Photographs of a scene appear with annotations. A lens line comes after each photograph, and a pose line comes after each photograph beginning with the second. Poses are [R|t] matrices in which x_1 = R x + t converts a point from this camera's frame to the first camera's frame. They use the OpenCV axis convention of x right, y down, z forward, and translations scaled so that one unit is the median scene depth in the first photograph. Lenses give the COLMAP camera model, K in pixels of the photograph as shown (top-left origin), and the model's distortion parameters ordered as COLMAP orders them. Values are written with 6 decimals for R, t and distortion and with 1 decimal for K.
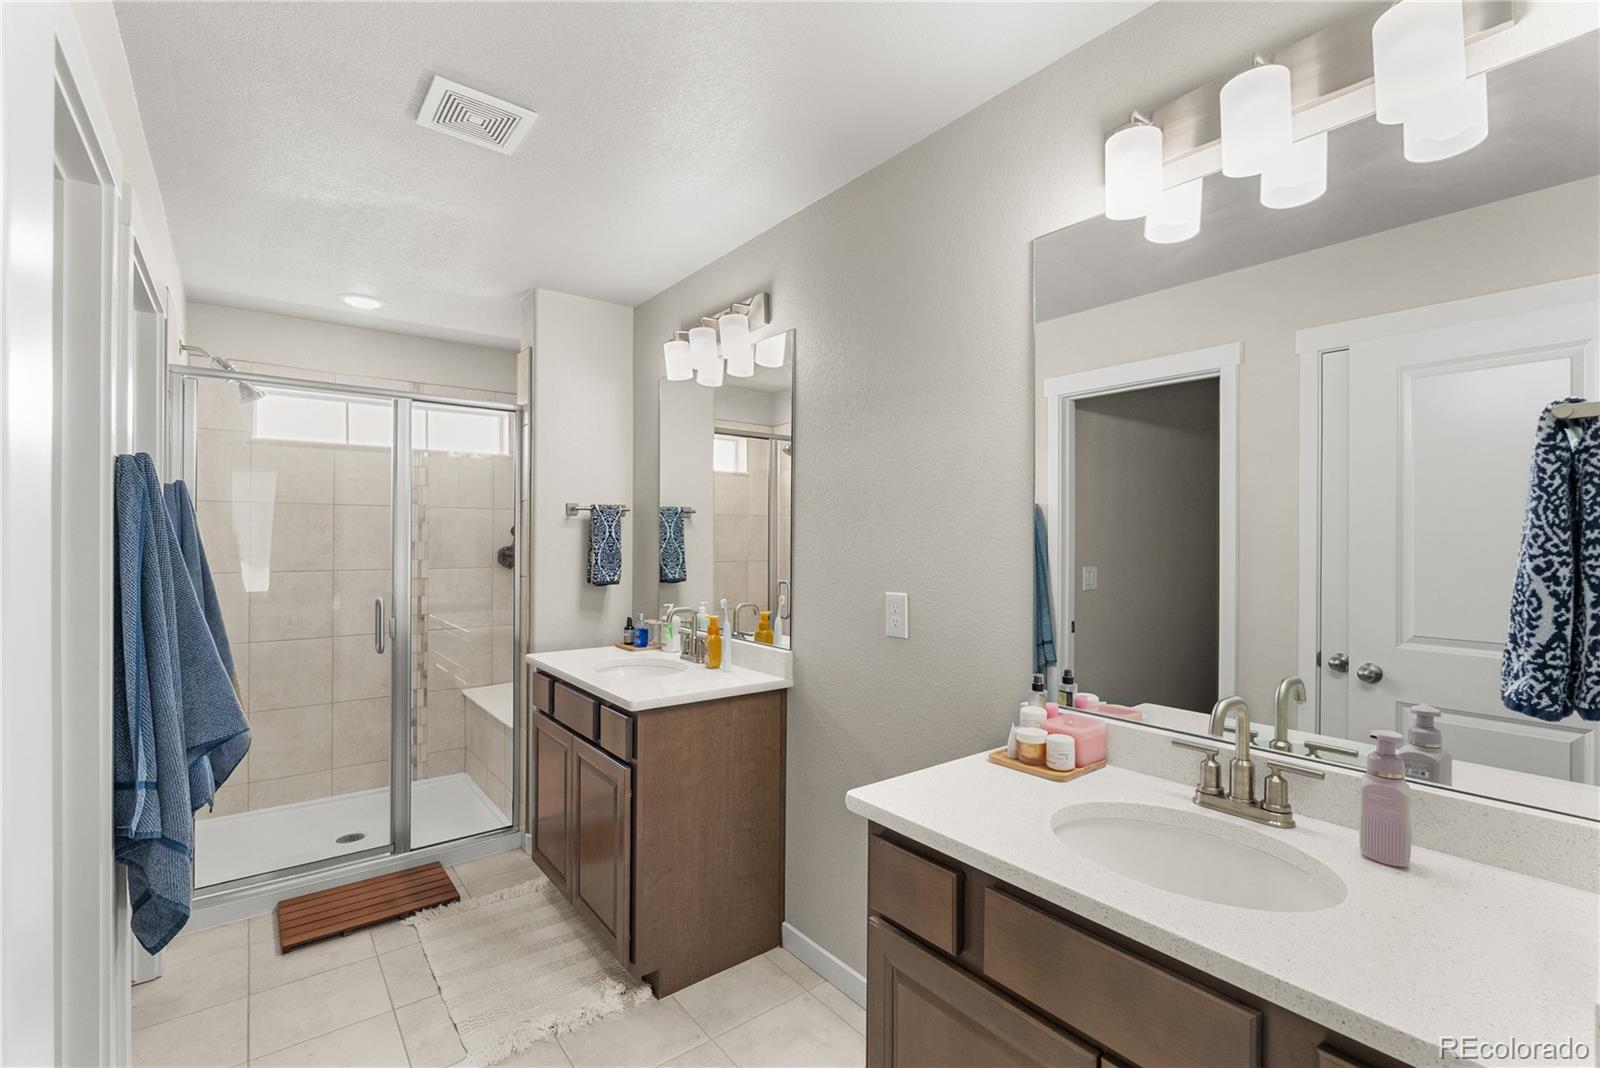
lens RADIAL K [[731.2, 0, 805.2], [0, 731.2, 529.3], [0, 0, 1]] dist [-0.009277, -0.000397]
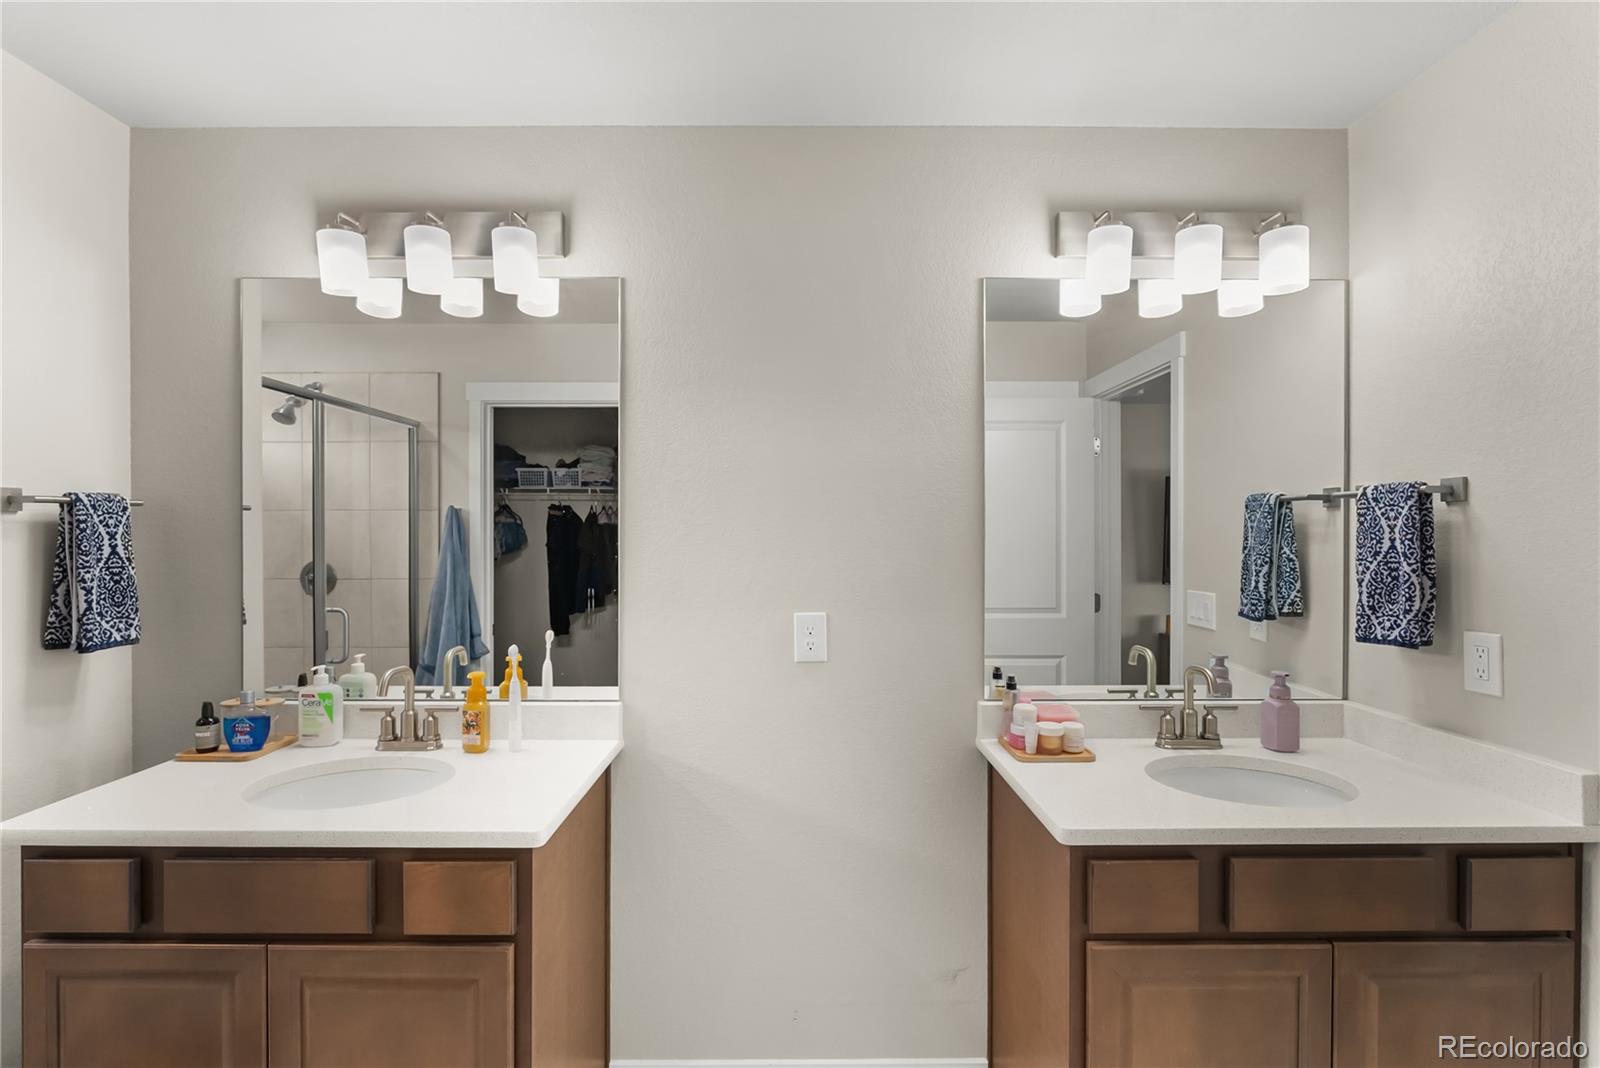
lens RADIAL K [[731.2, 0, 805.9], [0, 731.2, 522.6], [0, 0, 1]] dist [-0.009277, -0.000397]
pose [[0.600956, 0.001103, 0.799281, -0.820011], [-0.005833, 0.999978, 0.003006, -0.037415], [-0.799261, -0.006468, 0.600949, 0.631472]]
